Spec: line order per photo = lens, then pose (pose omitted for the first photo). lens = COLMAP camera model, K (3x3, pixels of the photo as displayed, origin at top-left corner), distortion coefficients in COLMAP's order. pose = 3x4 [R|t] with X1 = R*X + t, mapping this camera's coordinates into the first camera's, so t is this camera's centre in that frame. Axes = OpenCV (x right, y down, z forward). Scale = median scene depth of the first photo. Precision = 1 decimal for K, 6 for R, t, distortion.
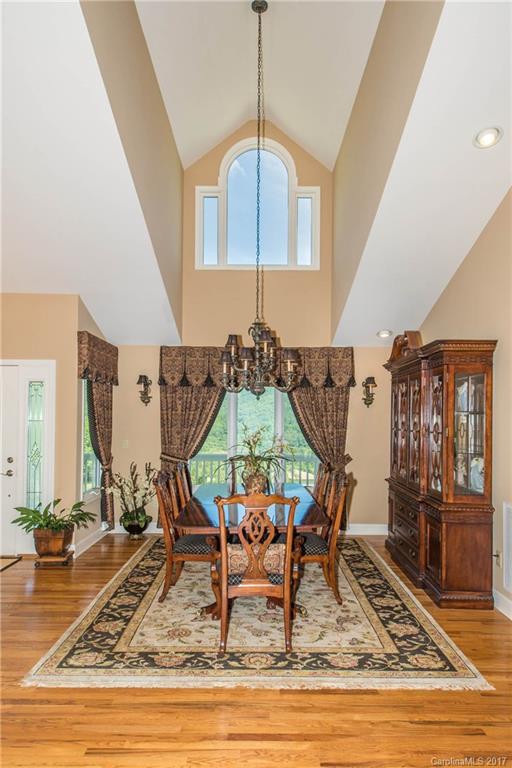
lens RADIAL K [[504.1, 0, 243.7], [0, 504.1, 419.8], [0, 0, 1]] dist [0.063934, 0.001388]
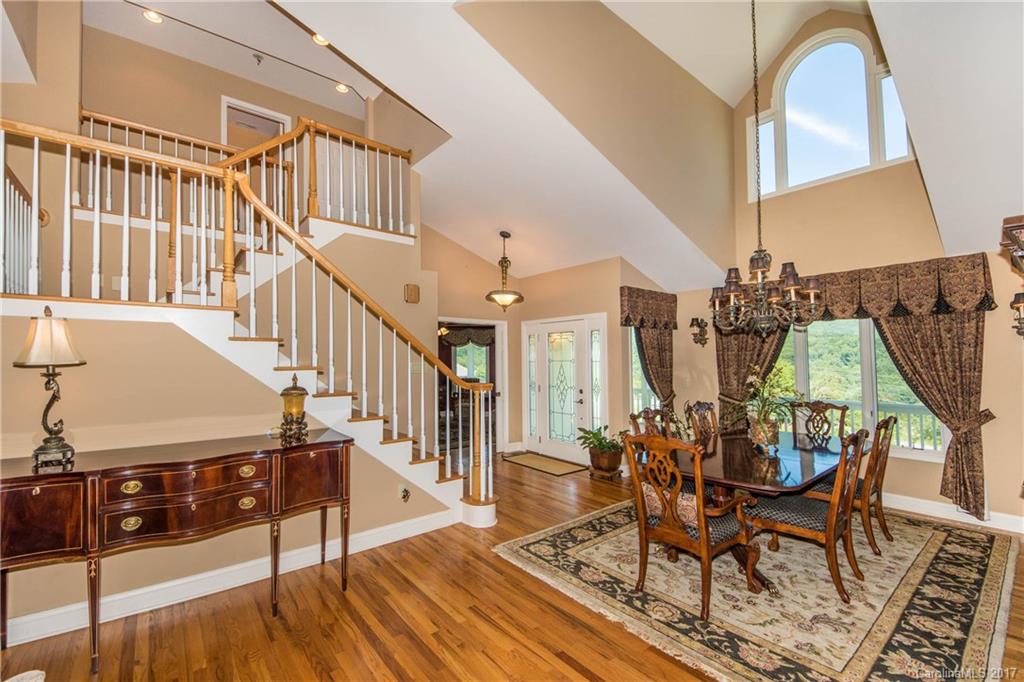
lens RADIAL K [[419.7, 0, 492.0], [0, 419.7, 355.3], [0, 0, 1]] dist [0.003105, -0.003267]
pose [[0.646197, -0.014440, -0.763034, 0.319356], [-0.000333, 0.999816, -0.019203, 0.009922], [0.763171, 0.012663, 0.646073, 0.190522]]
